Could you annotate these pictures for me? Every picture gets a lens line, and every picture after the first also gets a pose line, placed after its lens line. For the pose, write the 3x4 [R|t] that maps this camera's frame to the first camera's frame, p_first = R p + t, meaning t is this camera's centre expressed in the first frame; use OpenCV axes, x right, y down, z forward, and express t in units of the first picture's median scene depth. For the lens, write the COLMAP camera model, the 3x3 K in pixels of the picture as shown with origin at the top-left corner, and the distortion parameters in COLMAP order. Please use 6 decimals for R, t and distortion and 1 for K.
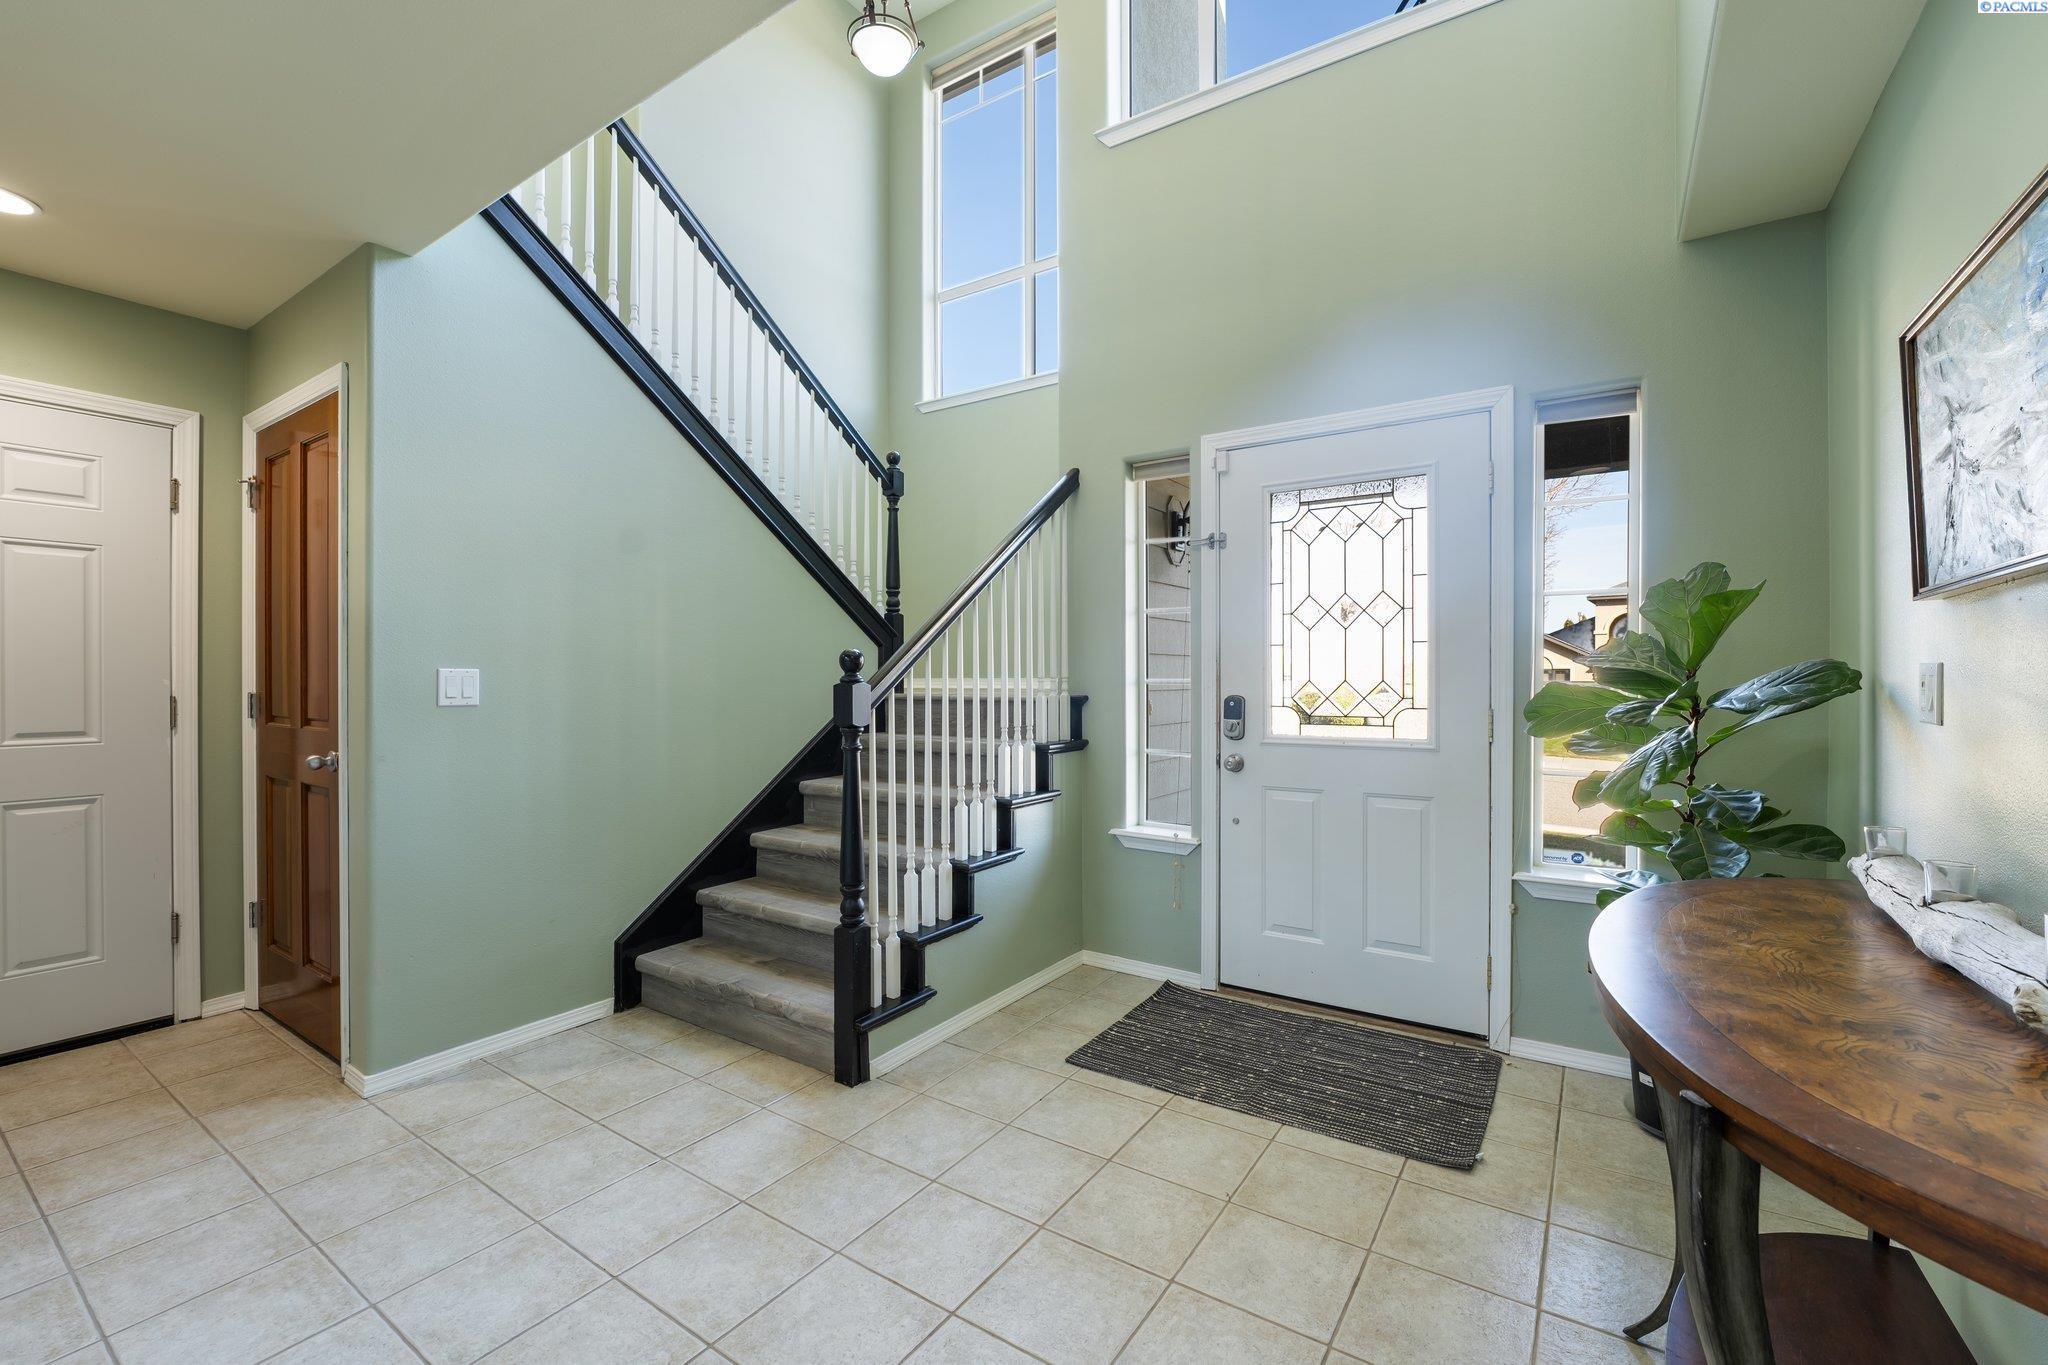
lens RADIAL K [[852.8, 0, 1024.0], [0, 852.8, 682.5], [0, 0, 1]] dist [-0.012082, 0.000080]
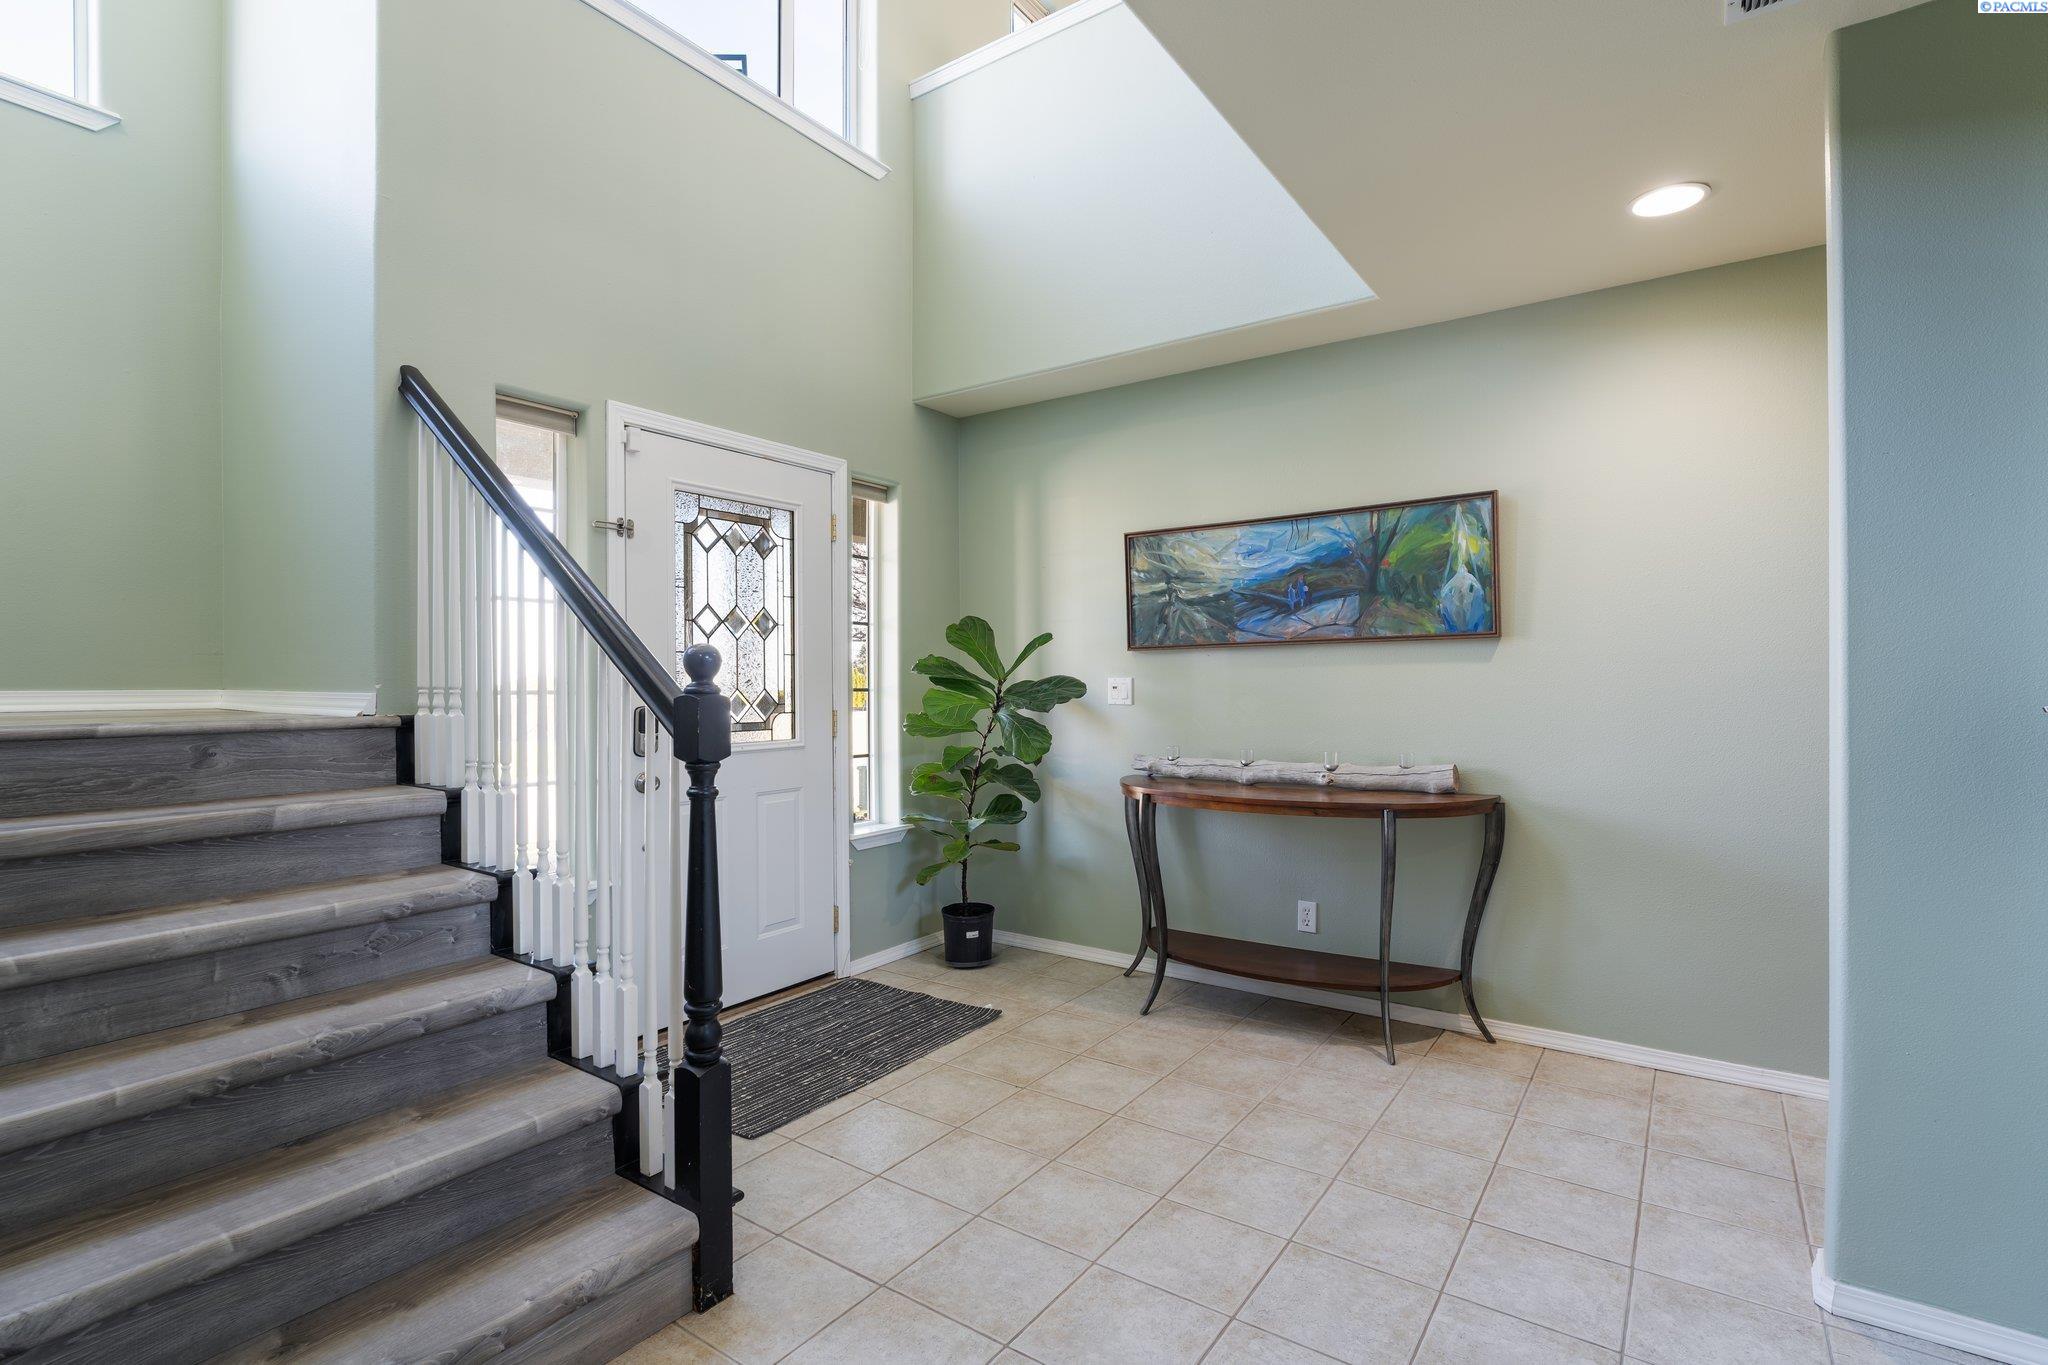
lens RADIAL K [[970.9, 0, 1024.0], [0, 970.9, 682.5], [0, 0, 1]] dist [-0.001392, -0.000039]
pose [[0.020152, 0.001580, 0.999796, -0.942682], [0.008839, 0.999959, -0.001758, -0.005632], [-0.999758, 0.008872, 0.020137, 0.727960]]
